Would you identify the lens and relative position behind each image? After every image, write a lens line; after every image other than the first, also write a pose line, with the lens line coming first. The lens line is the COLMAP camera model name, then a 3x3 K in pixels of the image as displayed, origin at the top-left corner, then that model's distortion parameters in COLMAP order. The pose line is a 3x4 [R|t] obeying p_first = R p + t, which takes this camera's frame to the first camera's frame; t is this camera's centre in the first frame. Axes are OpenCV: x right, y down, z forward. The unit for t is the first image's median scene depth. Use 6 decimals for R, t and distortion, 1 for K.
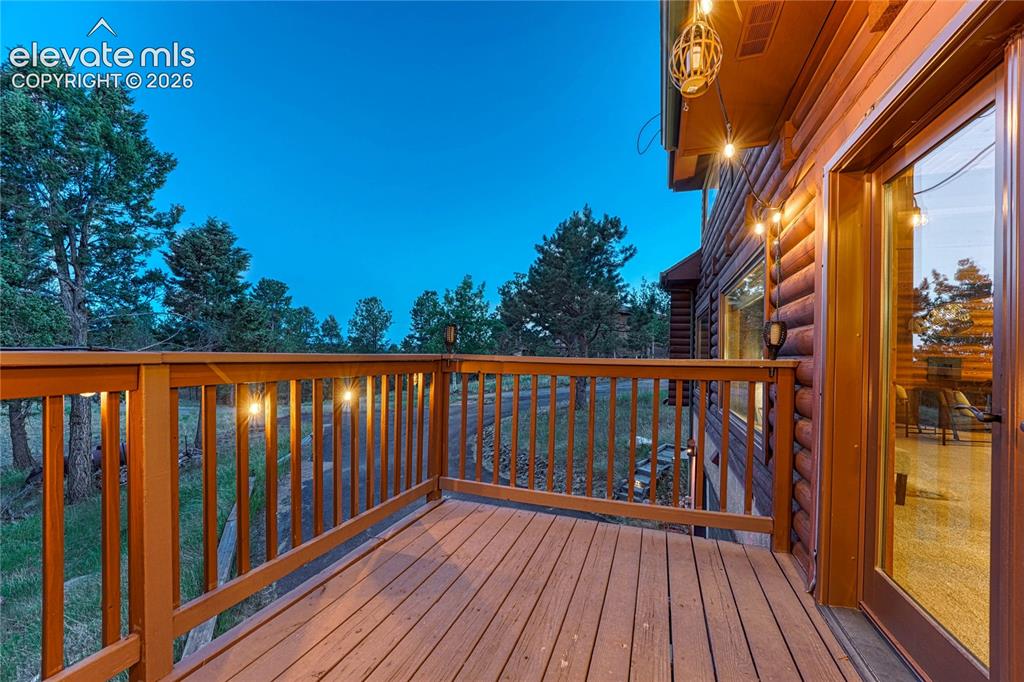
lens RADIAL K [[412.6, 0, 518.1], [0, 412.6, 339.8], [0, 0, 1]] dist [-0.000595, -0.000065]
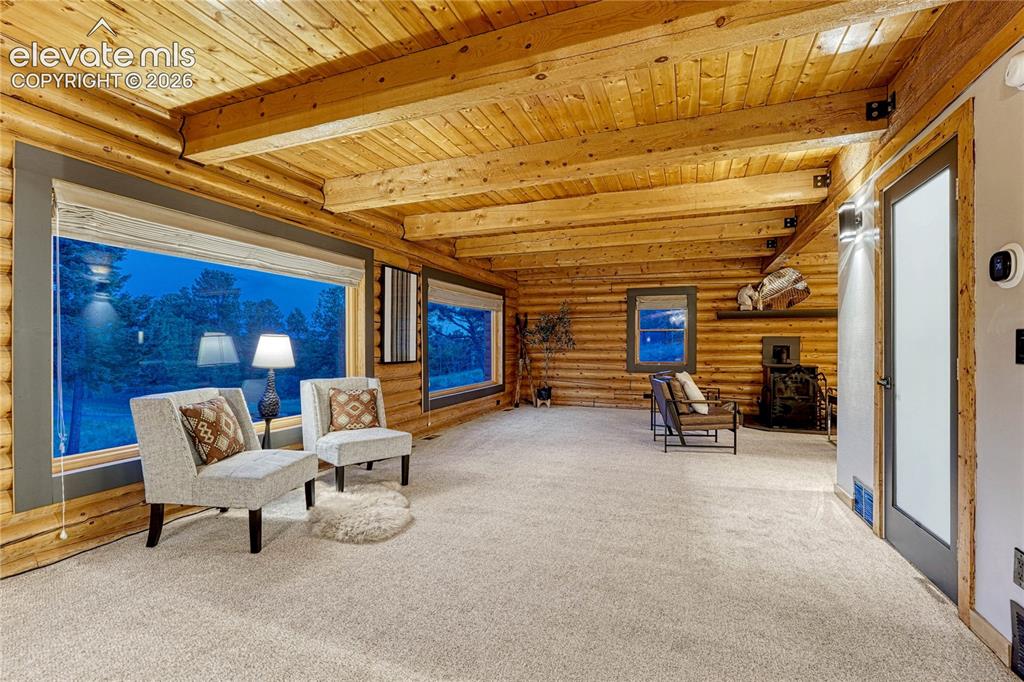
lens RADIAL K [[456.7, 0, 513.4], [0, 456.7, 343.4], [0, 0, 1]] dist [-0.004165, -0.000461]
pose [[0.998953, -0.025197, -0.038181, 0.158585], [0.026323, 0.999224, 0.029294, 0.004603], [0.037413, -0.030269, 0.998841, 0.029997]]
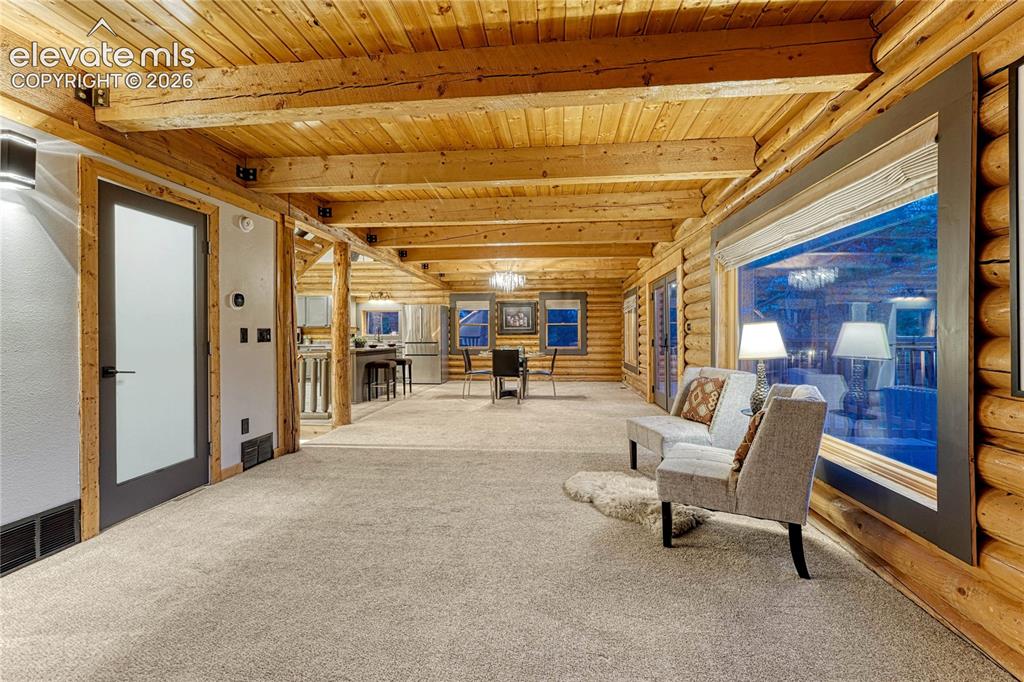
lens RADIAL K [[438.9, 0, 507.1], [0, 438.9, 334.1], [0, 0, 1]] dist [0.000248, 0.000489]
pose [[-0.976932, -0.022090, -0.212406, 0.169526], [-0.013991, 0.999119, -0.039557, 0.011854], [0.213093, -0.035672, -0.976380, 0.232172]]
